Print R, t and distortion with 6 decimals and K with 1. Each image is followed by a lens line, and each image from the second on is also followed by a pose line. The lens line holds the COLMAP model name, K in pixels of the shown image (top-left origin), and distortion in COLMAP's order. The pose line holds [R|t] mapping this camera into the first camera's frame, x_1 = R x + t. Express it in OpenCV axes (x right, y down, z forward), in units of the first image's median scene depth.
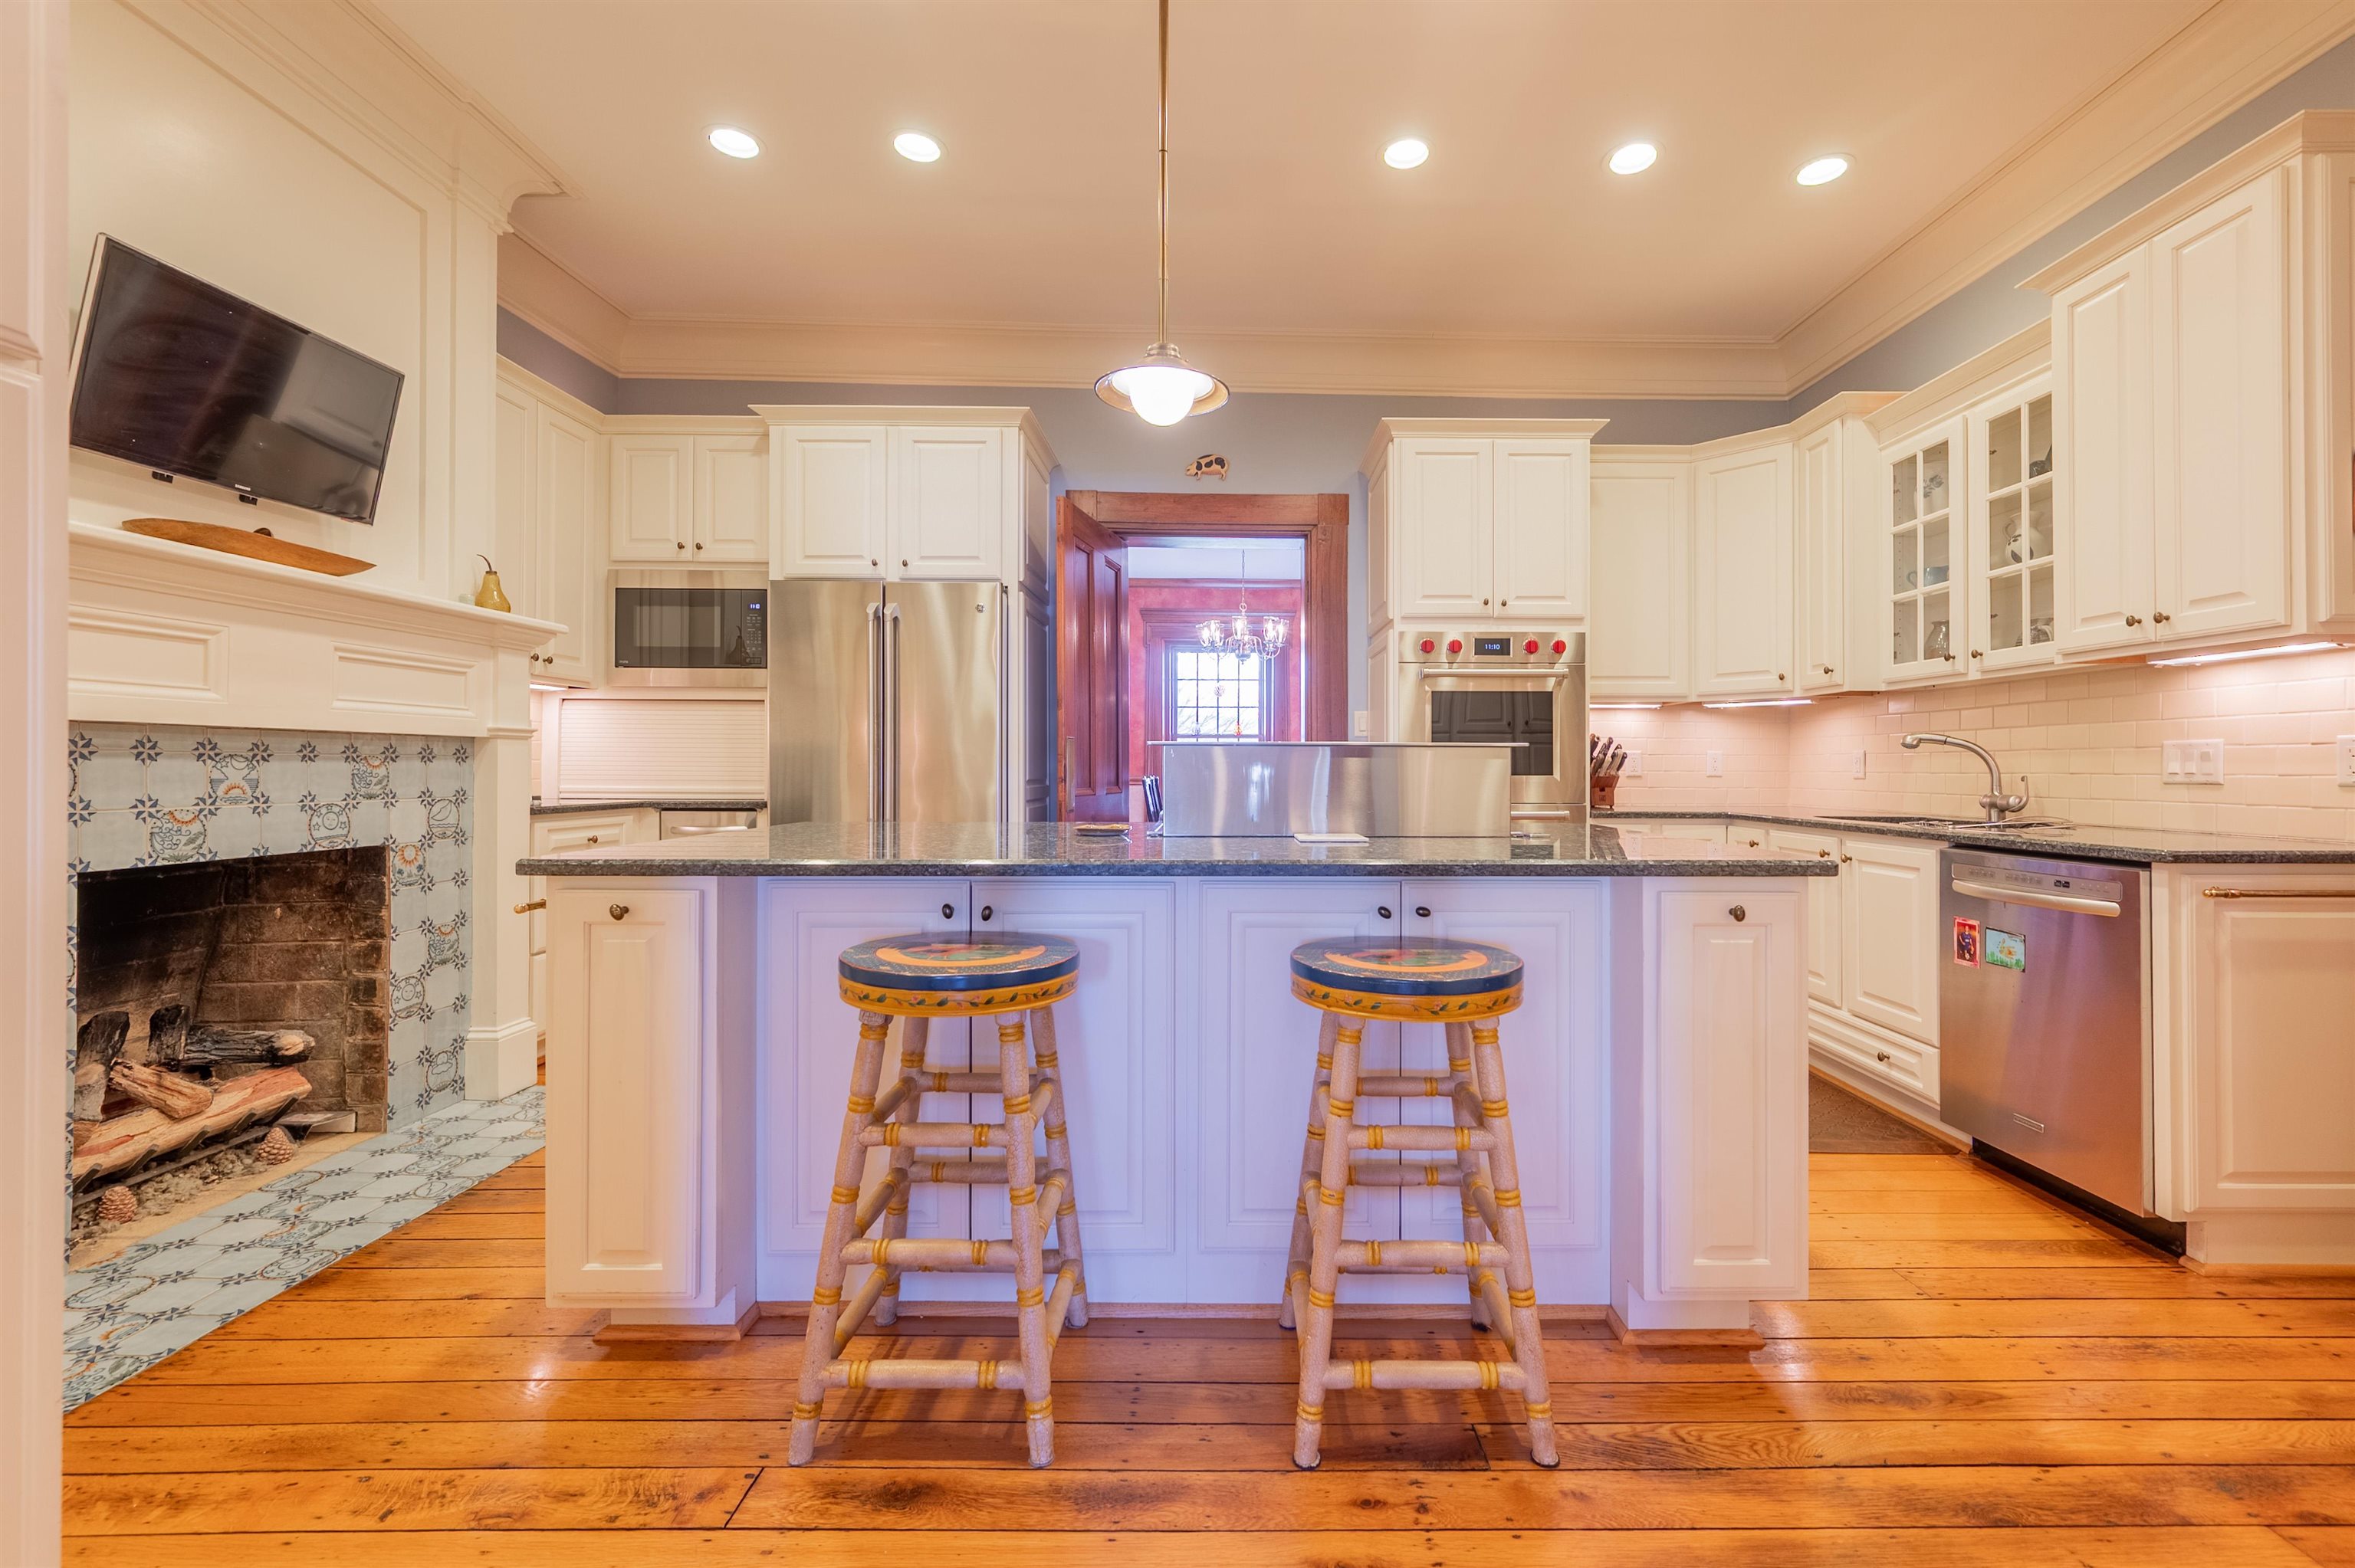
lens RADIAL K [[980.6, 0, 1232.9], [0, 980.6, 761.4], [0, 0, 1]] dist [0.000046, 0.000363]
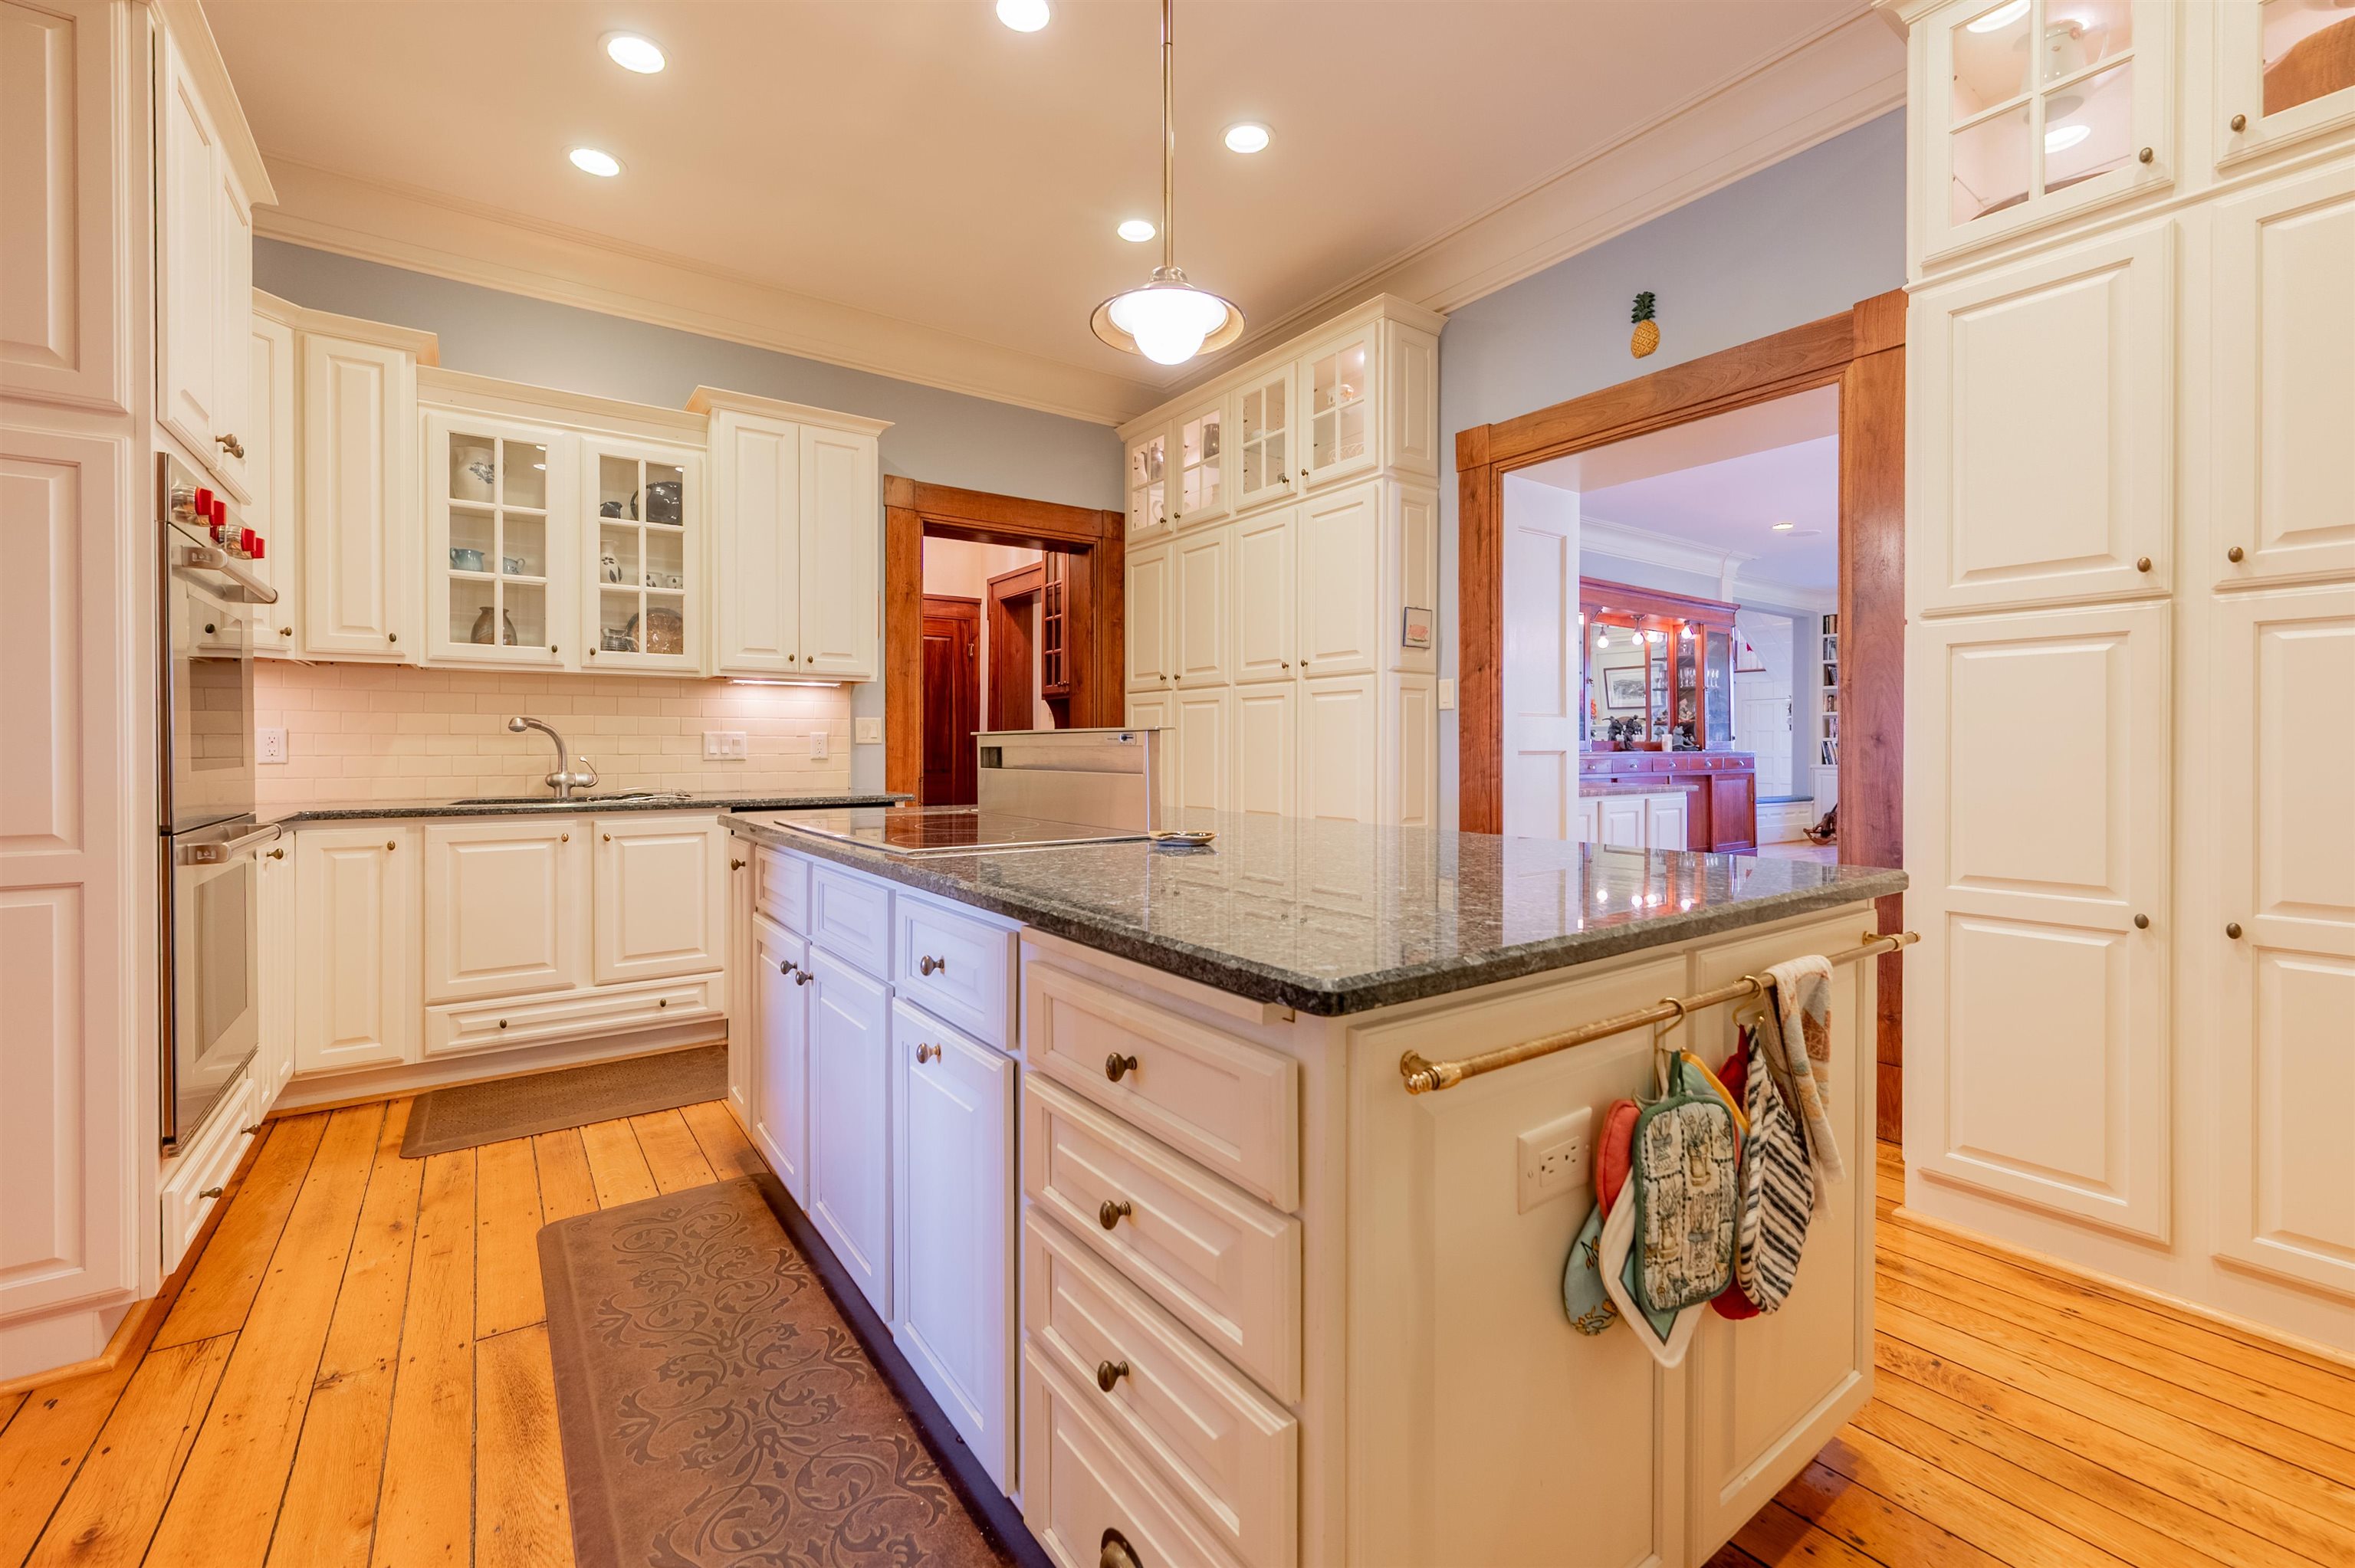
lens RADIAL K [[972.4, 0, 1178.4], [0, 972.4, 748.5], [0, 0, 1]] dist [0.000446, 0.000042]
pose [[-0.573346, -0.004190, 0.819303, -0.664691], [-0.008154, 0.999967, -0.000593, -0.000386], [-0.819273, -0.007020, -0.573361, 1.257397]]
